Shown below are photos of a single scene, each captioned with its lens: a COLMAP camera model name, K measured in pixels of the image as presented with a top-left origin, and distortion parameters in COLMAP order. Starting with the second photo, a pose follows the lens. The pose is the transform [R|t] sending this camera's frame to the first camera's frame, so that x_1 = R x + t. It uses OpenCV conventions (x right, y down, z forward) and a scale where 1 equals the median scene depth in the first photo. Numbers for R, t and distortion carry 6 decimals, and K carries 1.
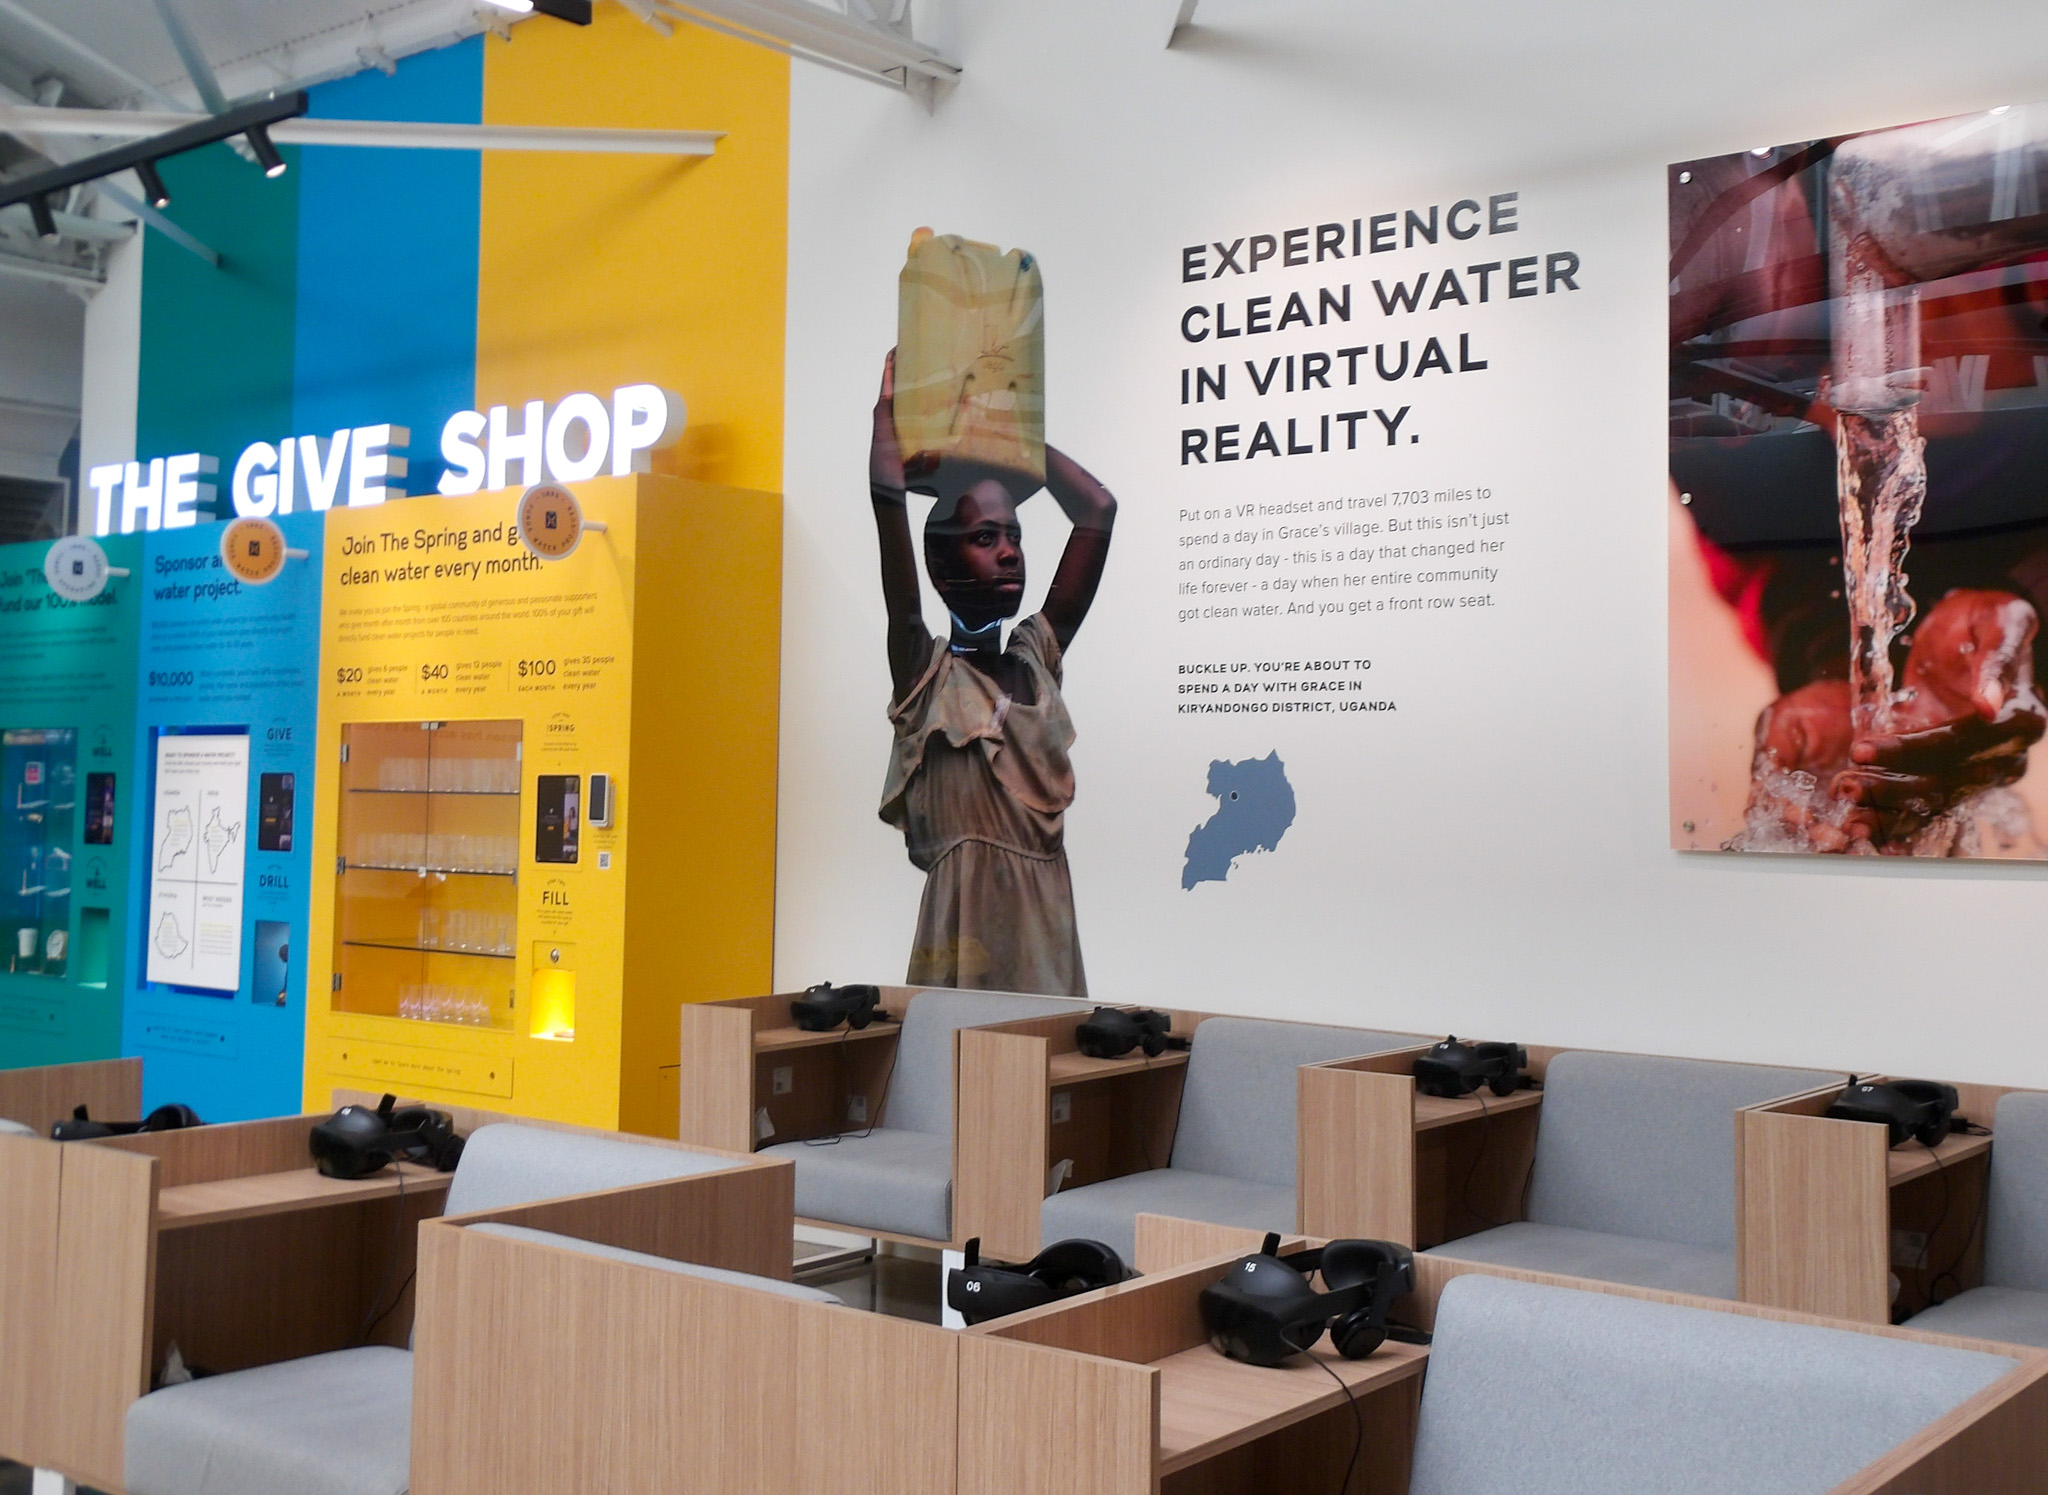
lens RADIAL K [[2318.5, 0, 1024.7], [0, 2318.5, 626.4], [0, 0, 1]] dist [0.008783, 0.004525]
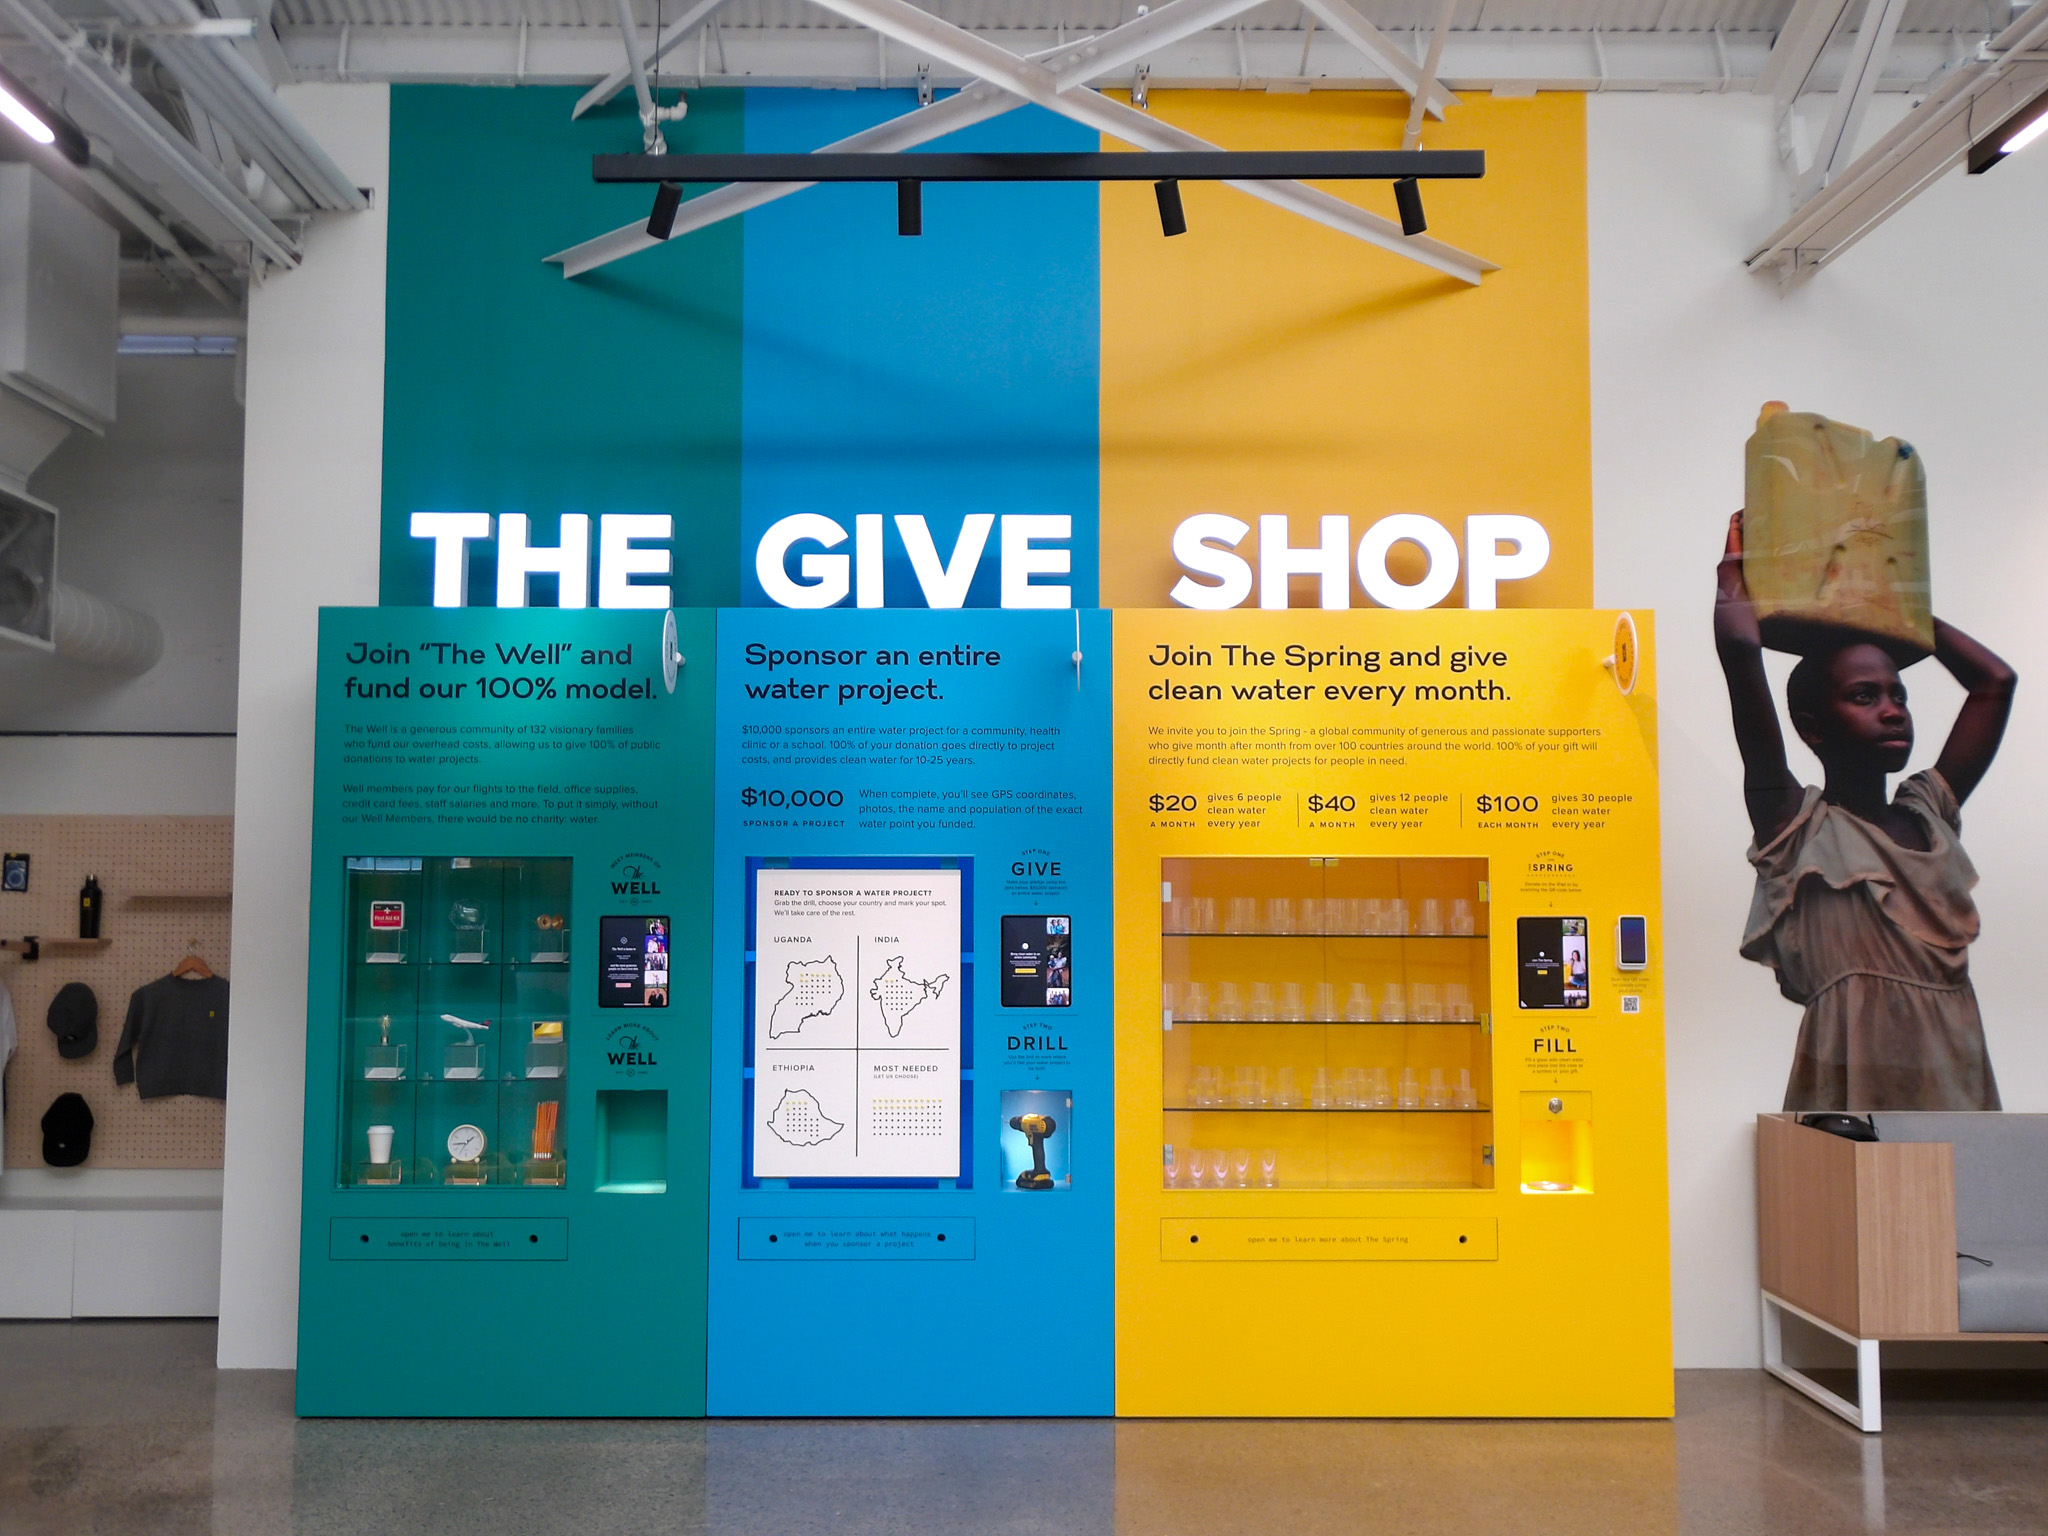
lens RADIAL K [[2076.0, 0, 1024.0], [0, 2076.0, 768.0], [0, 0, 1]] dist [0.009030, -0.000418]
pose [[0.779961, 0.036835, 0.624743, -0.913217], [-0.038343, 0.999204, -0.011044, 0.020622], [-0.624653, -0.015341, 0.780752, 0.469728]]
